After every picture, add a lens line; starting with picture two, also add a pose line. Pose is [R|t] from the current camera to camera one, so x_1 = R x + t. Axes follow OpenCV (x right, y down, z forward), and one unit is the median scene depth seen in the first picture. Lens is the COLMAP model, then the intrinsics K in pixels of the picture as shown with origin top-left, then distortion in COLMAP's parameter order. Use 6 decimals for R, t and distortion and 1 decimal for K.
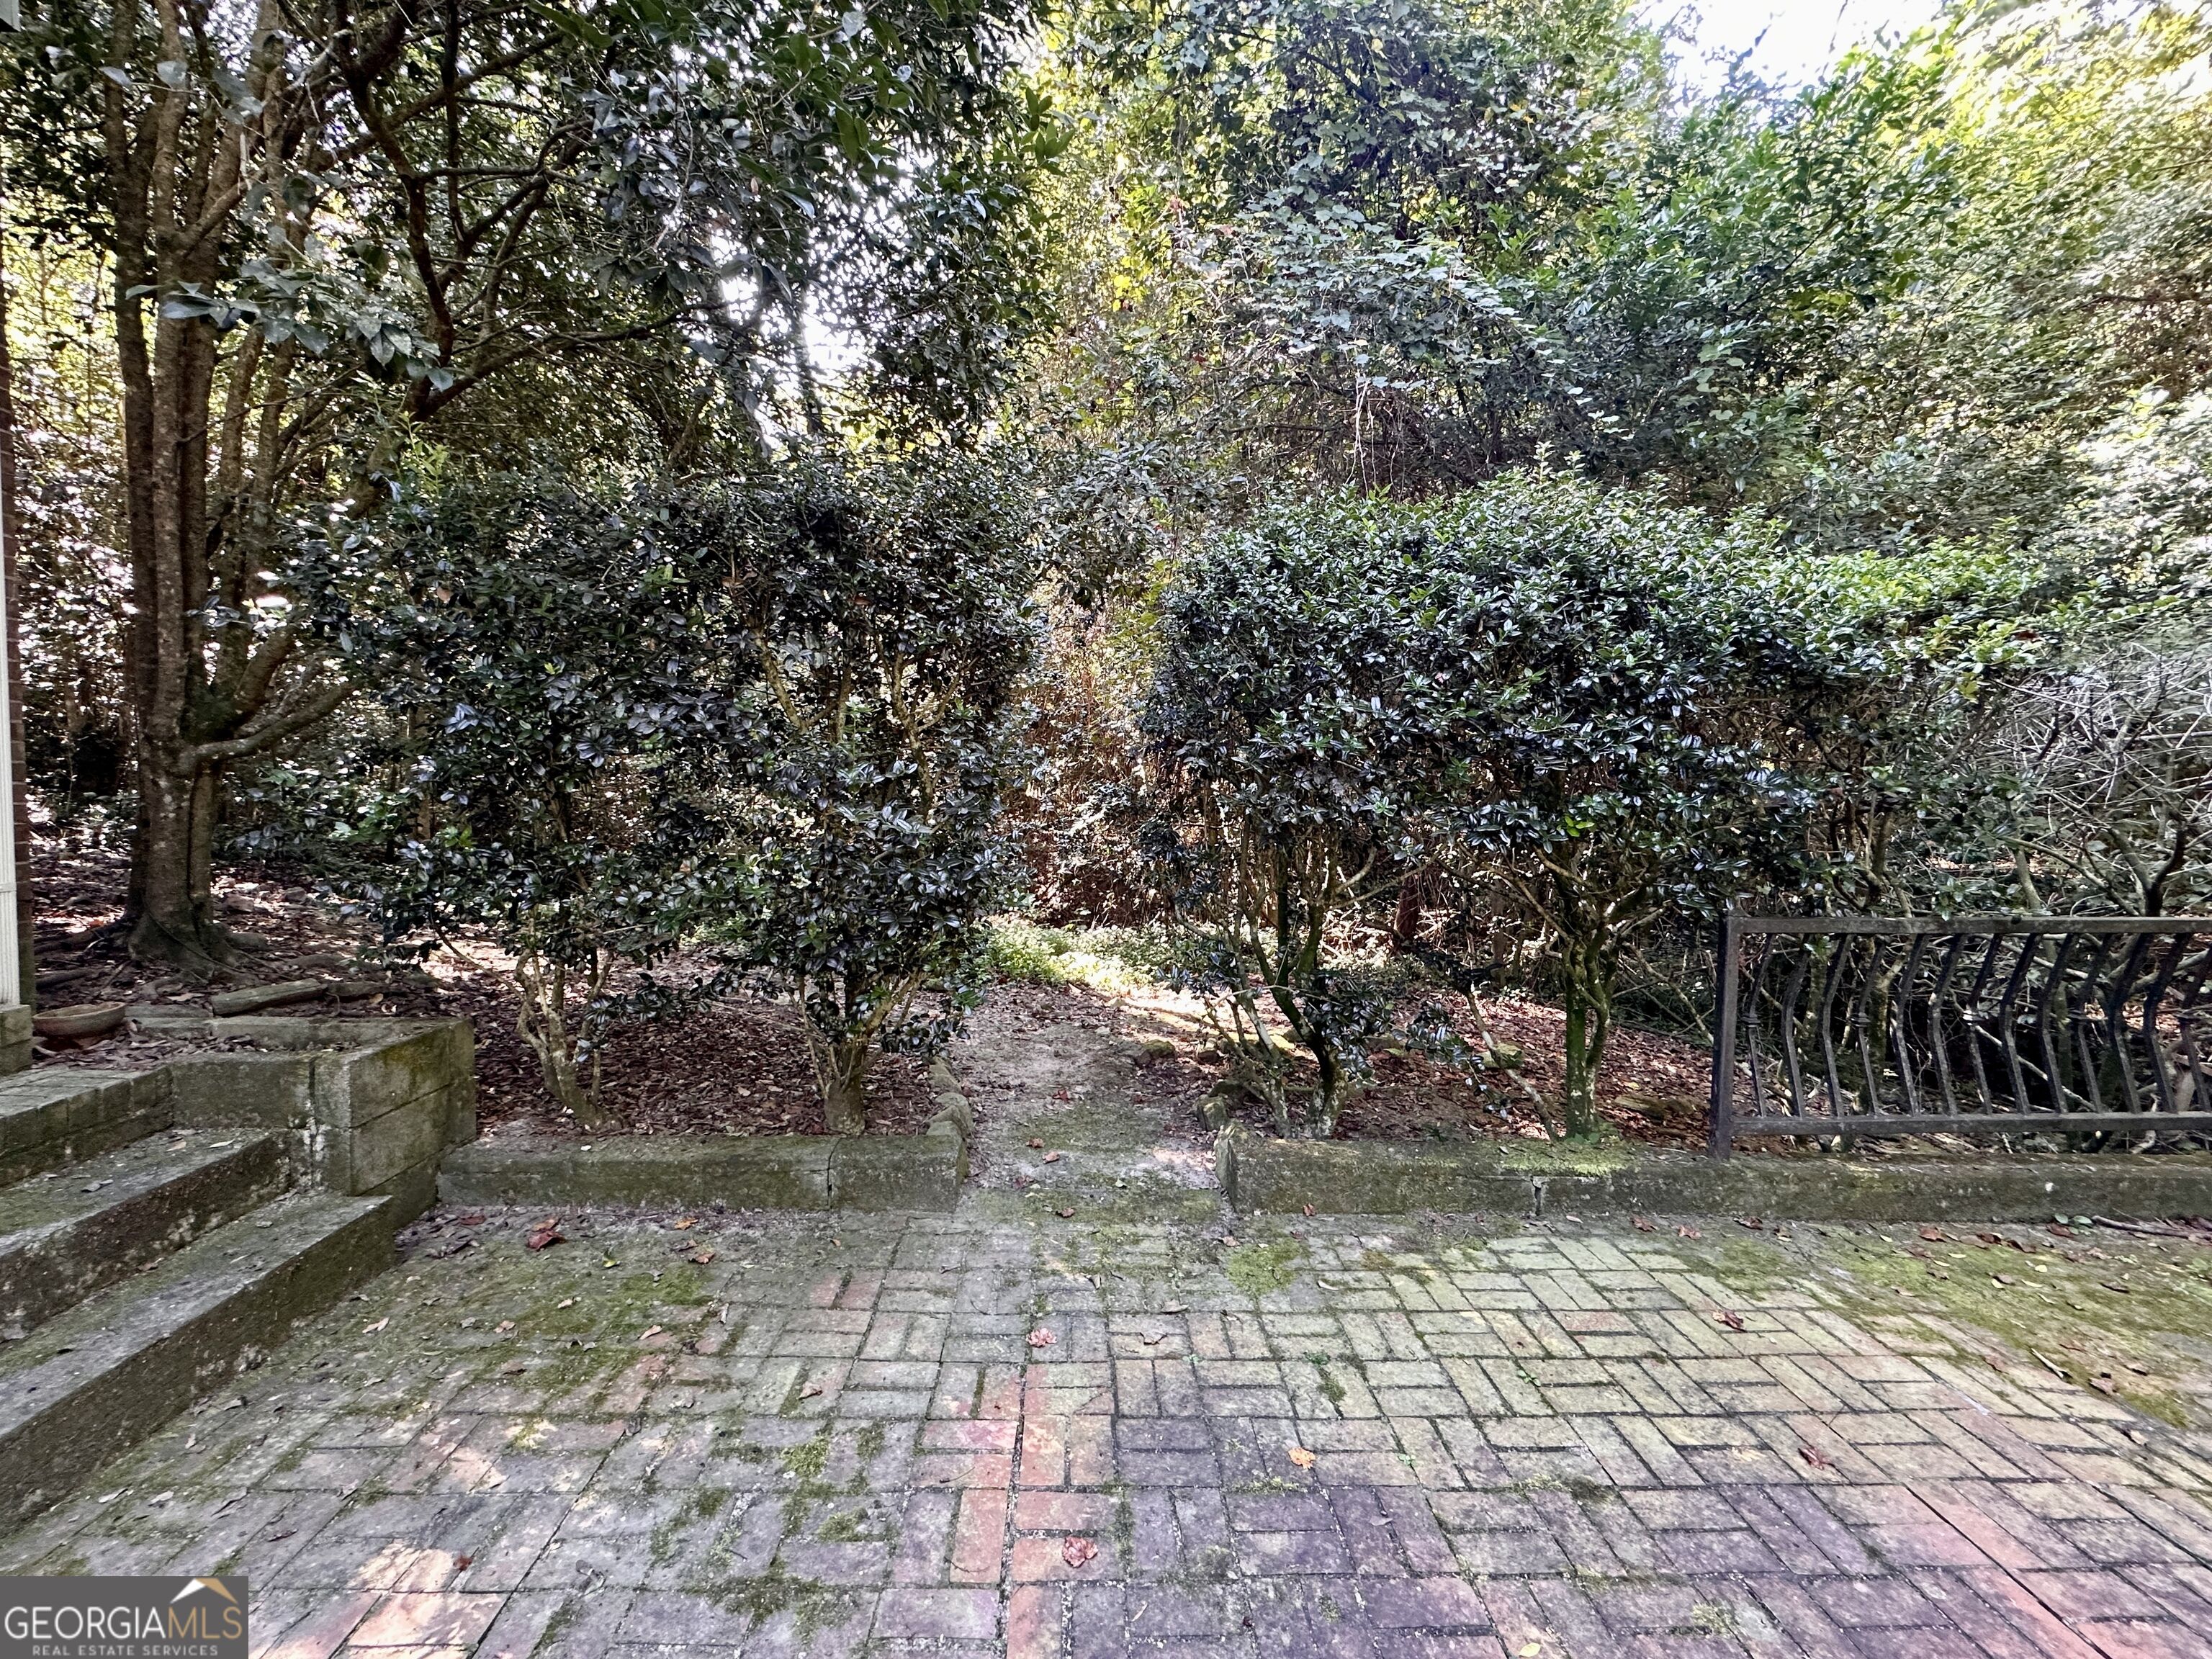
lens RADIAL K [[884.6, 0, 1103.9], [0, 884.6, 826.6], [0, 0, 1]] dist [-0.003097, 0.000493]
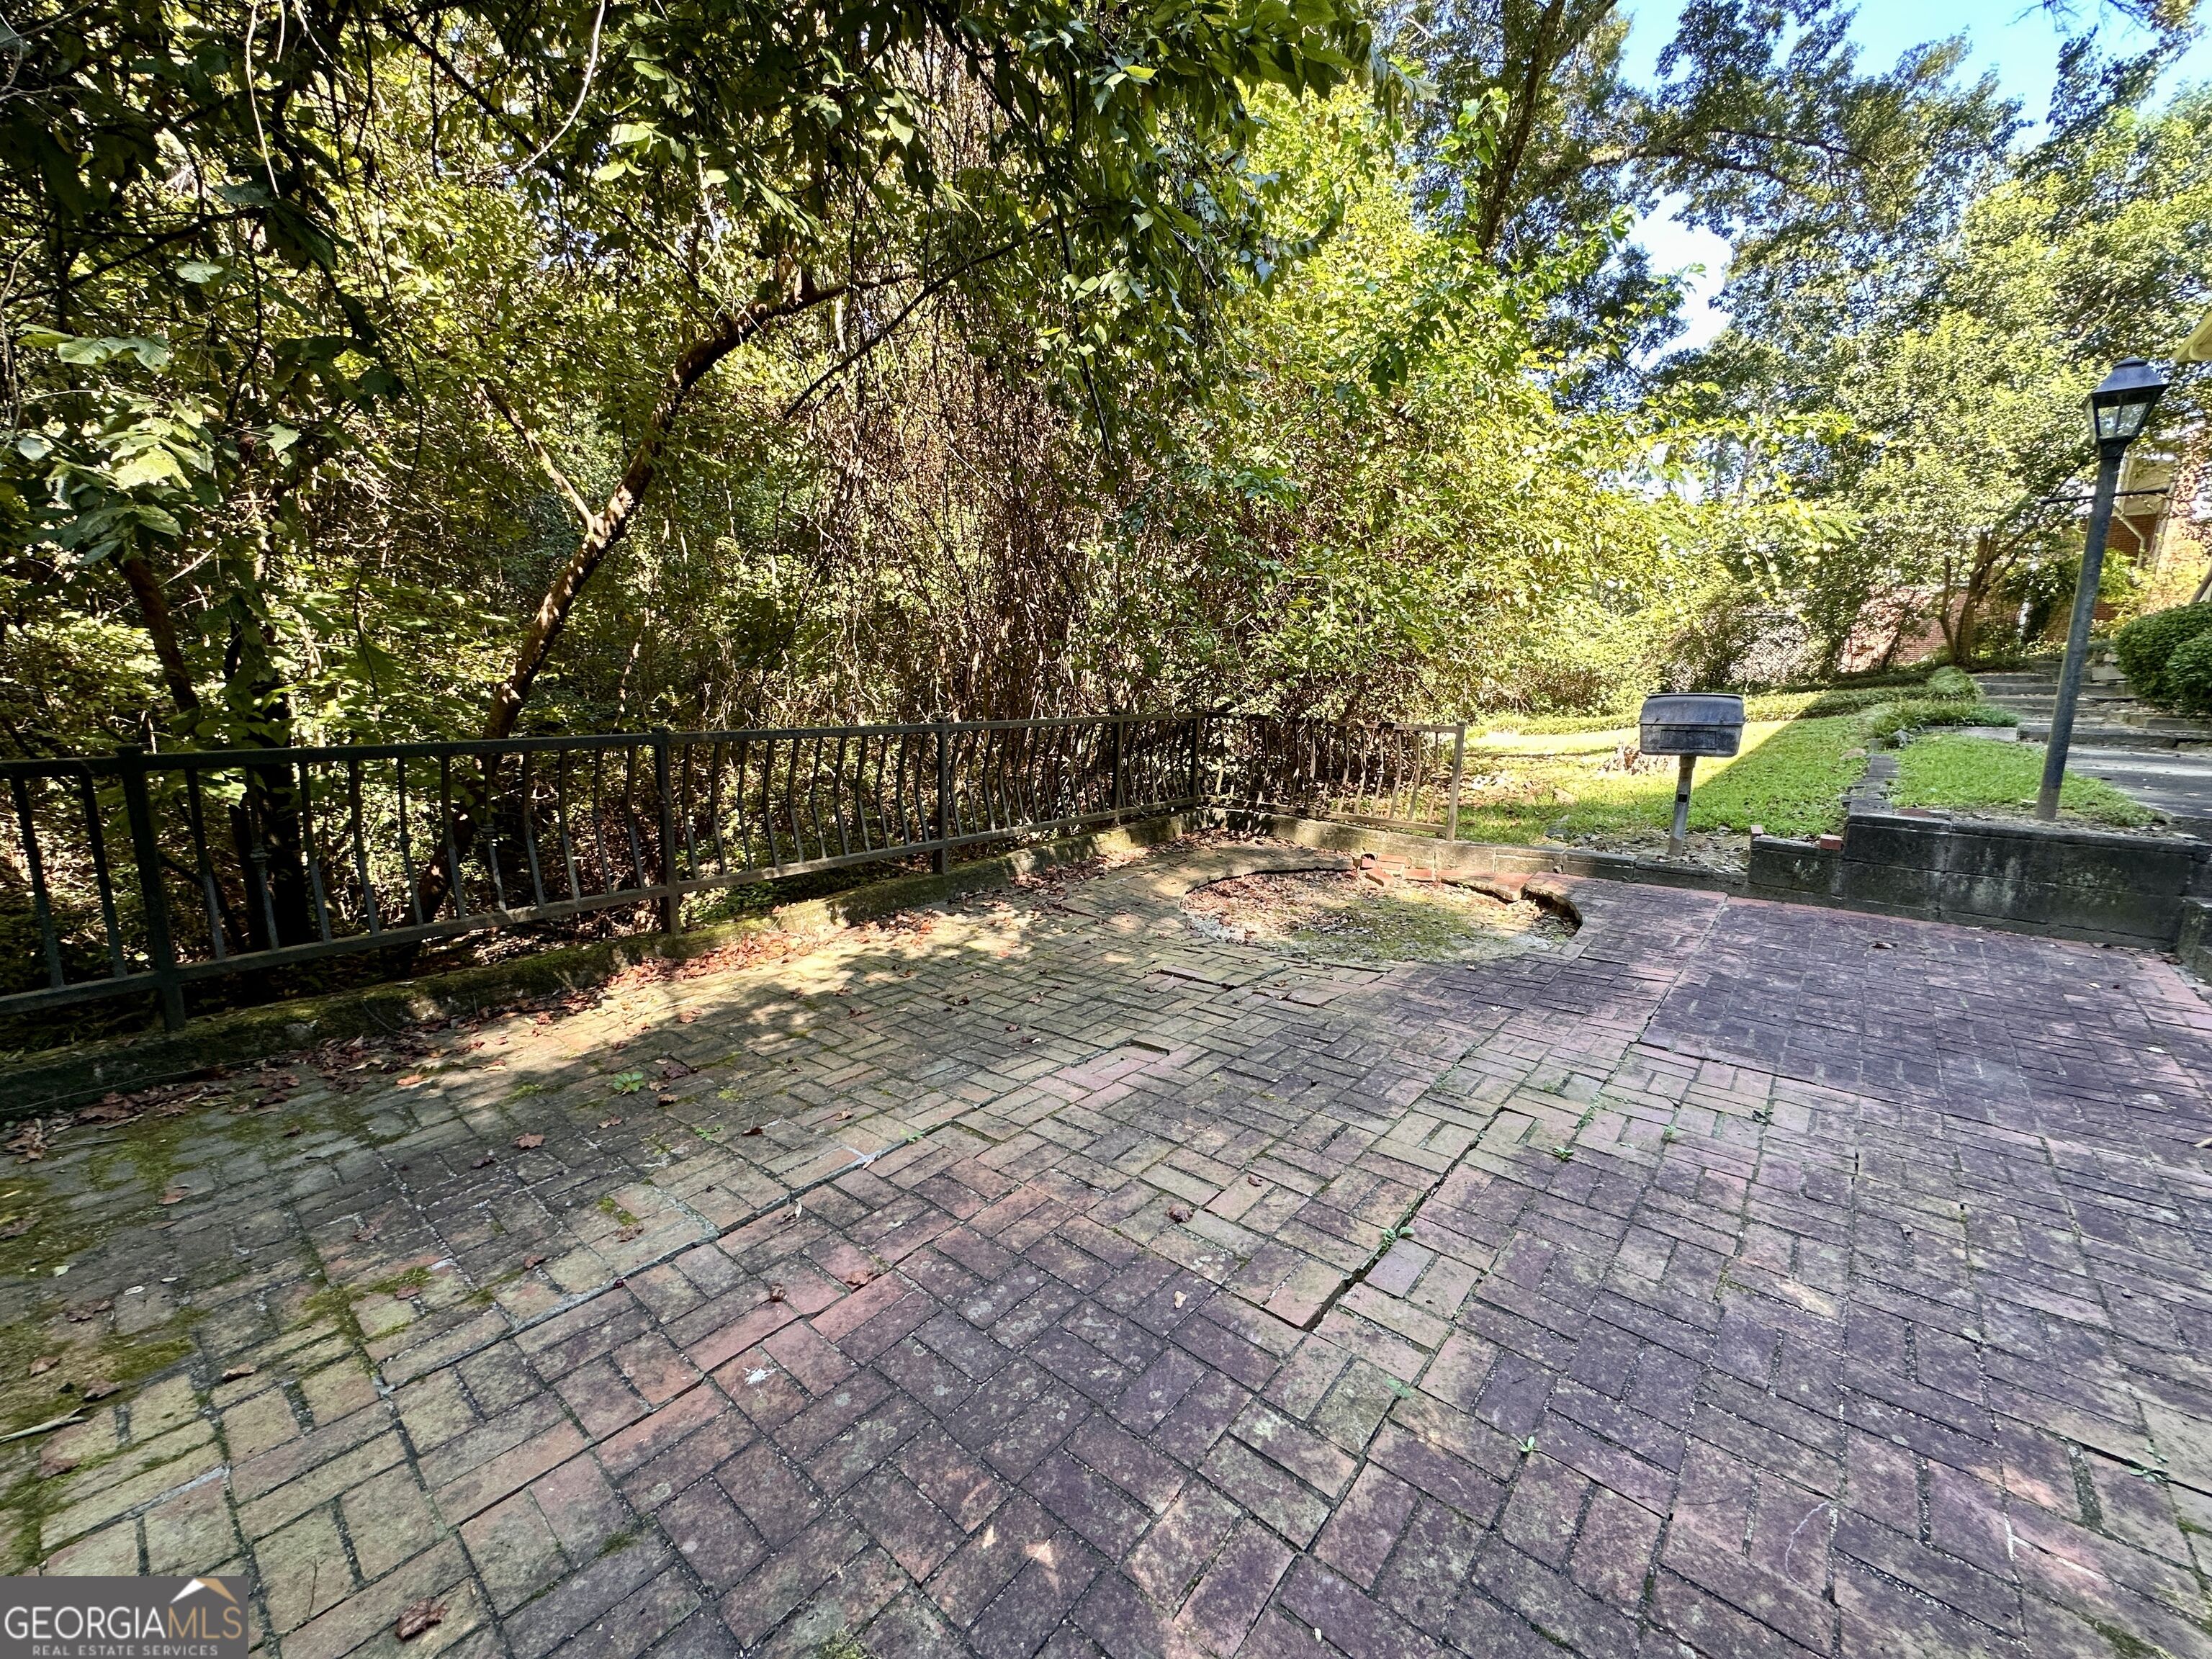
lens RADIAL K [[884.6, 0, 1103.9], [0, 884.6, 826.6], [0, 0, 1]] dist [-0.003097, 0.000493]
pose [[-0.736112, -0.148898, 0.660279, 0.063216], [-0.001173, 0.975783, 0.218739, -0.002589], [-0.676859, 0.160242, -0.718460, 0.750577]]
